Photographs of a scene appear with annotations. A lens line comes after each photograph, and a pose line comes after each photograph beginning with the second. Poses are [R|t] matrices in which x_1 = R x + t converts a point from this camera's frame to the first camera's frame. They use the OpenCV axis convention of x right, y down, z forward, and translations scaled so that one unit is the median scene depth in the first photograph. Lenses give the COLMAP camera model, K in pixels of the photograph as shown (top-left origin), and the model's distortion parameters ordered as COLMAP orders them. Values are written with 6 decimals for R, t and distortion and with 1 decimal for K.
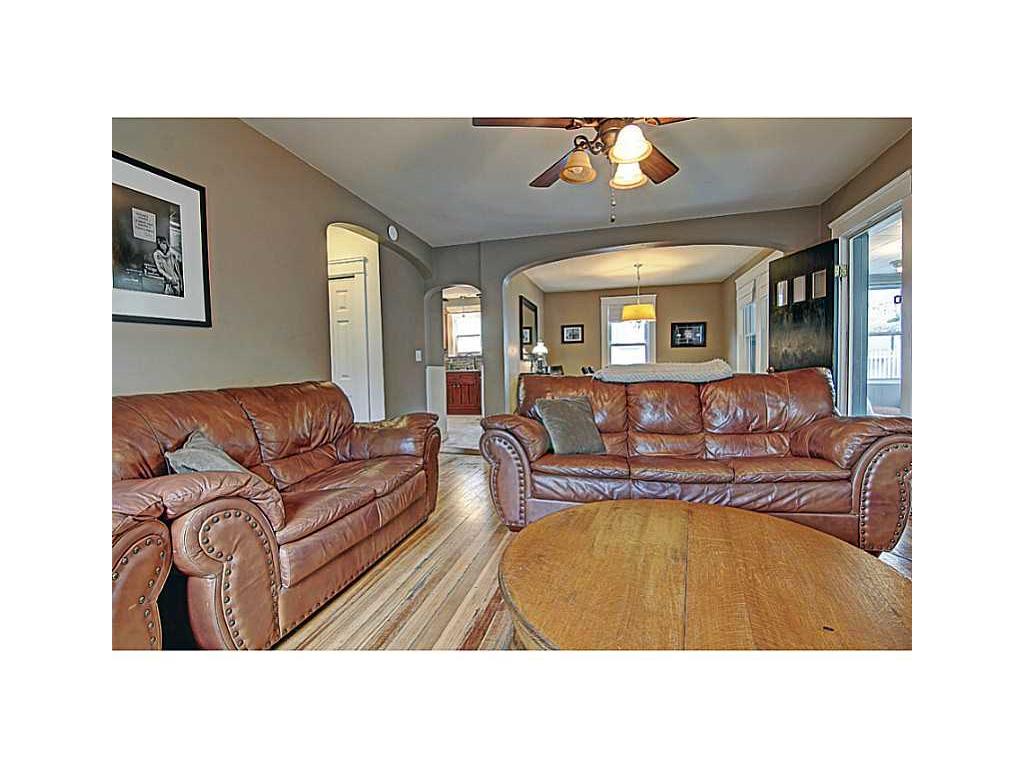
lens RADIAL K [[410.3, 0, 505.8], [0, 410.3, 384.1], [0, 0, 1]] dist [-0.020119, -0.000599]
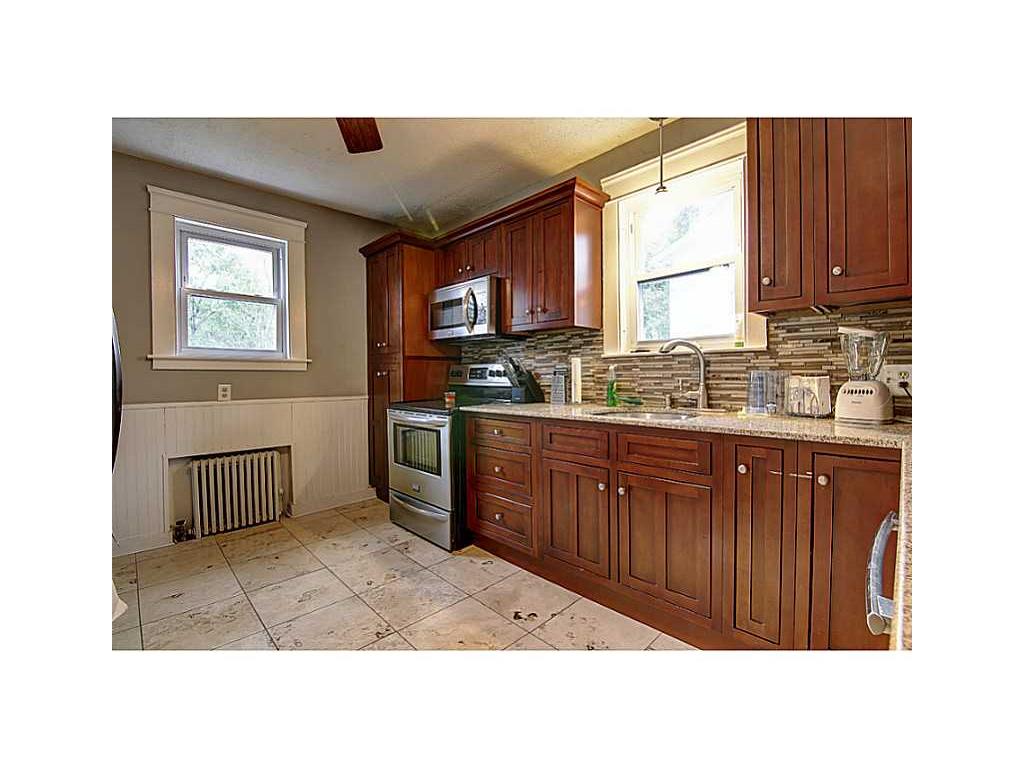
lens RADIAL K [[408.0, 0, 509.0], [0, 408.0, 382.1], [0, 0, 1]] dist [-0.017521, -0.001169]
pose [[0.858439, 0.023631, -0.512371, -0.159105], [-0.029522, 0.999558, -0.003361, -0.142018], [0.512065, 0.018011, 0.858758, 2.231116]]
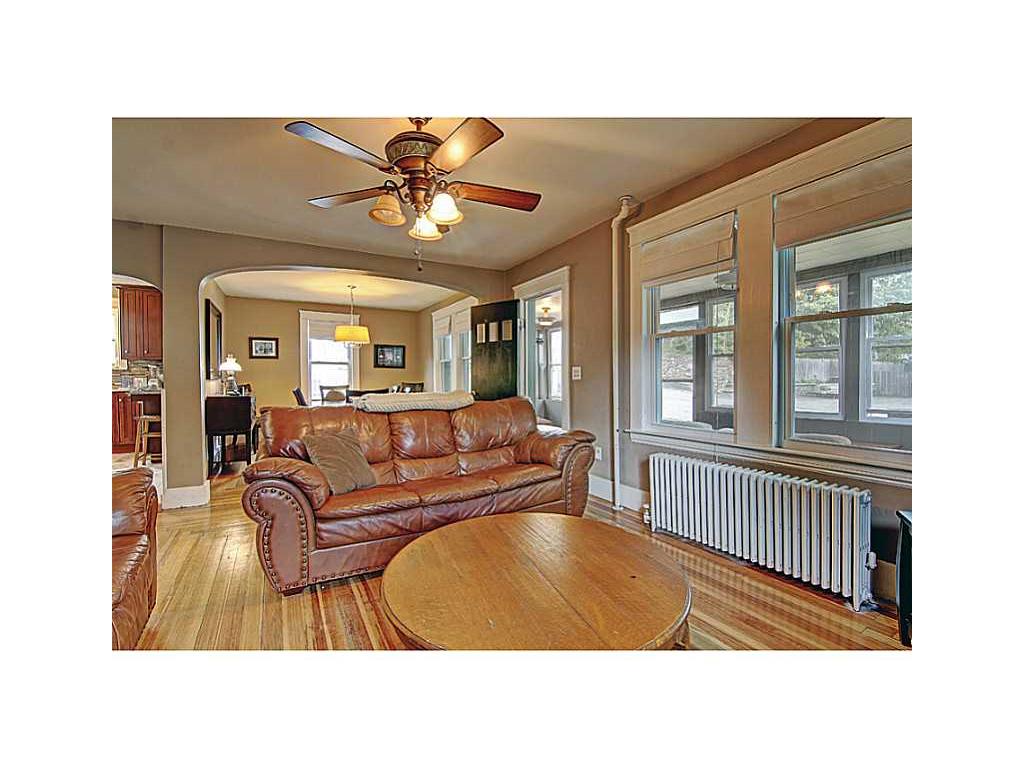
lens RADIAL K [[408.0, 0, 518.8], [0, 408.0, 380.2], [0, 0, 1]] dist [-0.017521, -0.001169]
pose [[0.691813, 0.012198, 0.721974, -0.234698], [0.016956, 0.999307, -0.033131, -0.046653], [-0.721877, 0.035162, 0.691127, 0.052750]]
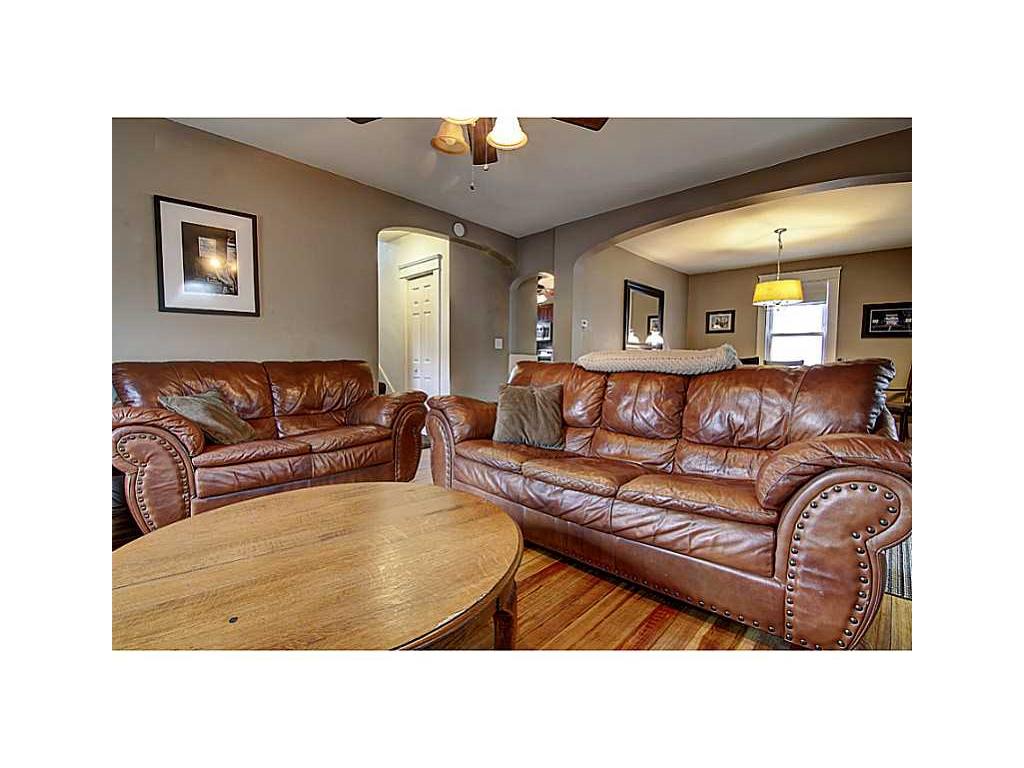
lens RADIAL K [[408.0, 0, 505.2], [0, 408.0, 384.2], [0, 0, 1]] dist [-0.017521, -0.001169]
pose [[0.868907, 0.055544, -0.491849, 0.560499], [-0.048219, 0.998456, 0.027570, 0.009892], [0.492621, -0.000239, 0.870244, 0.166041]]
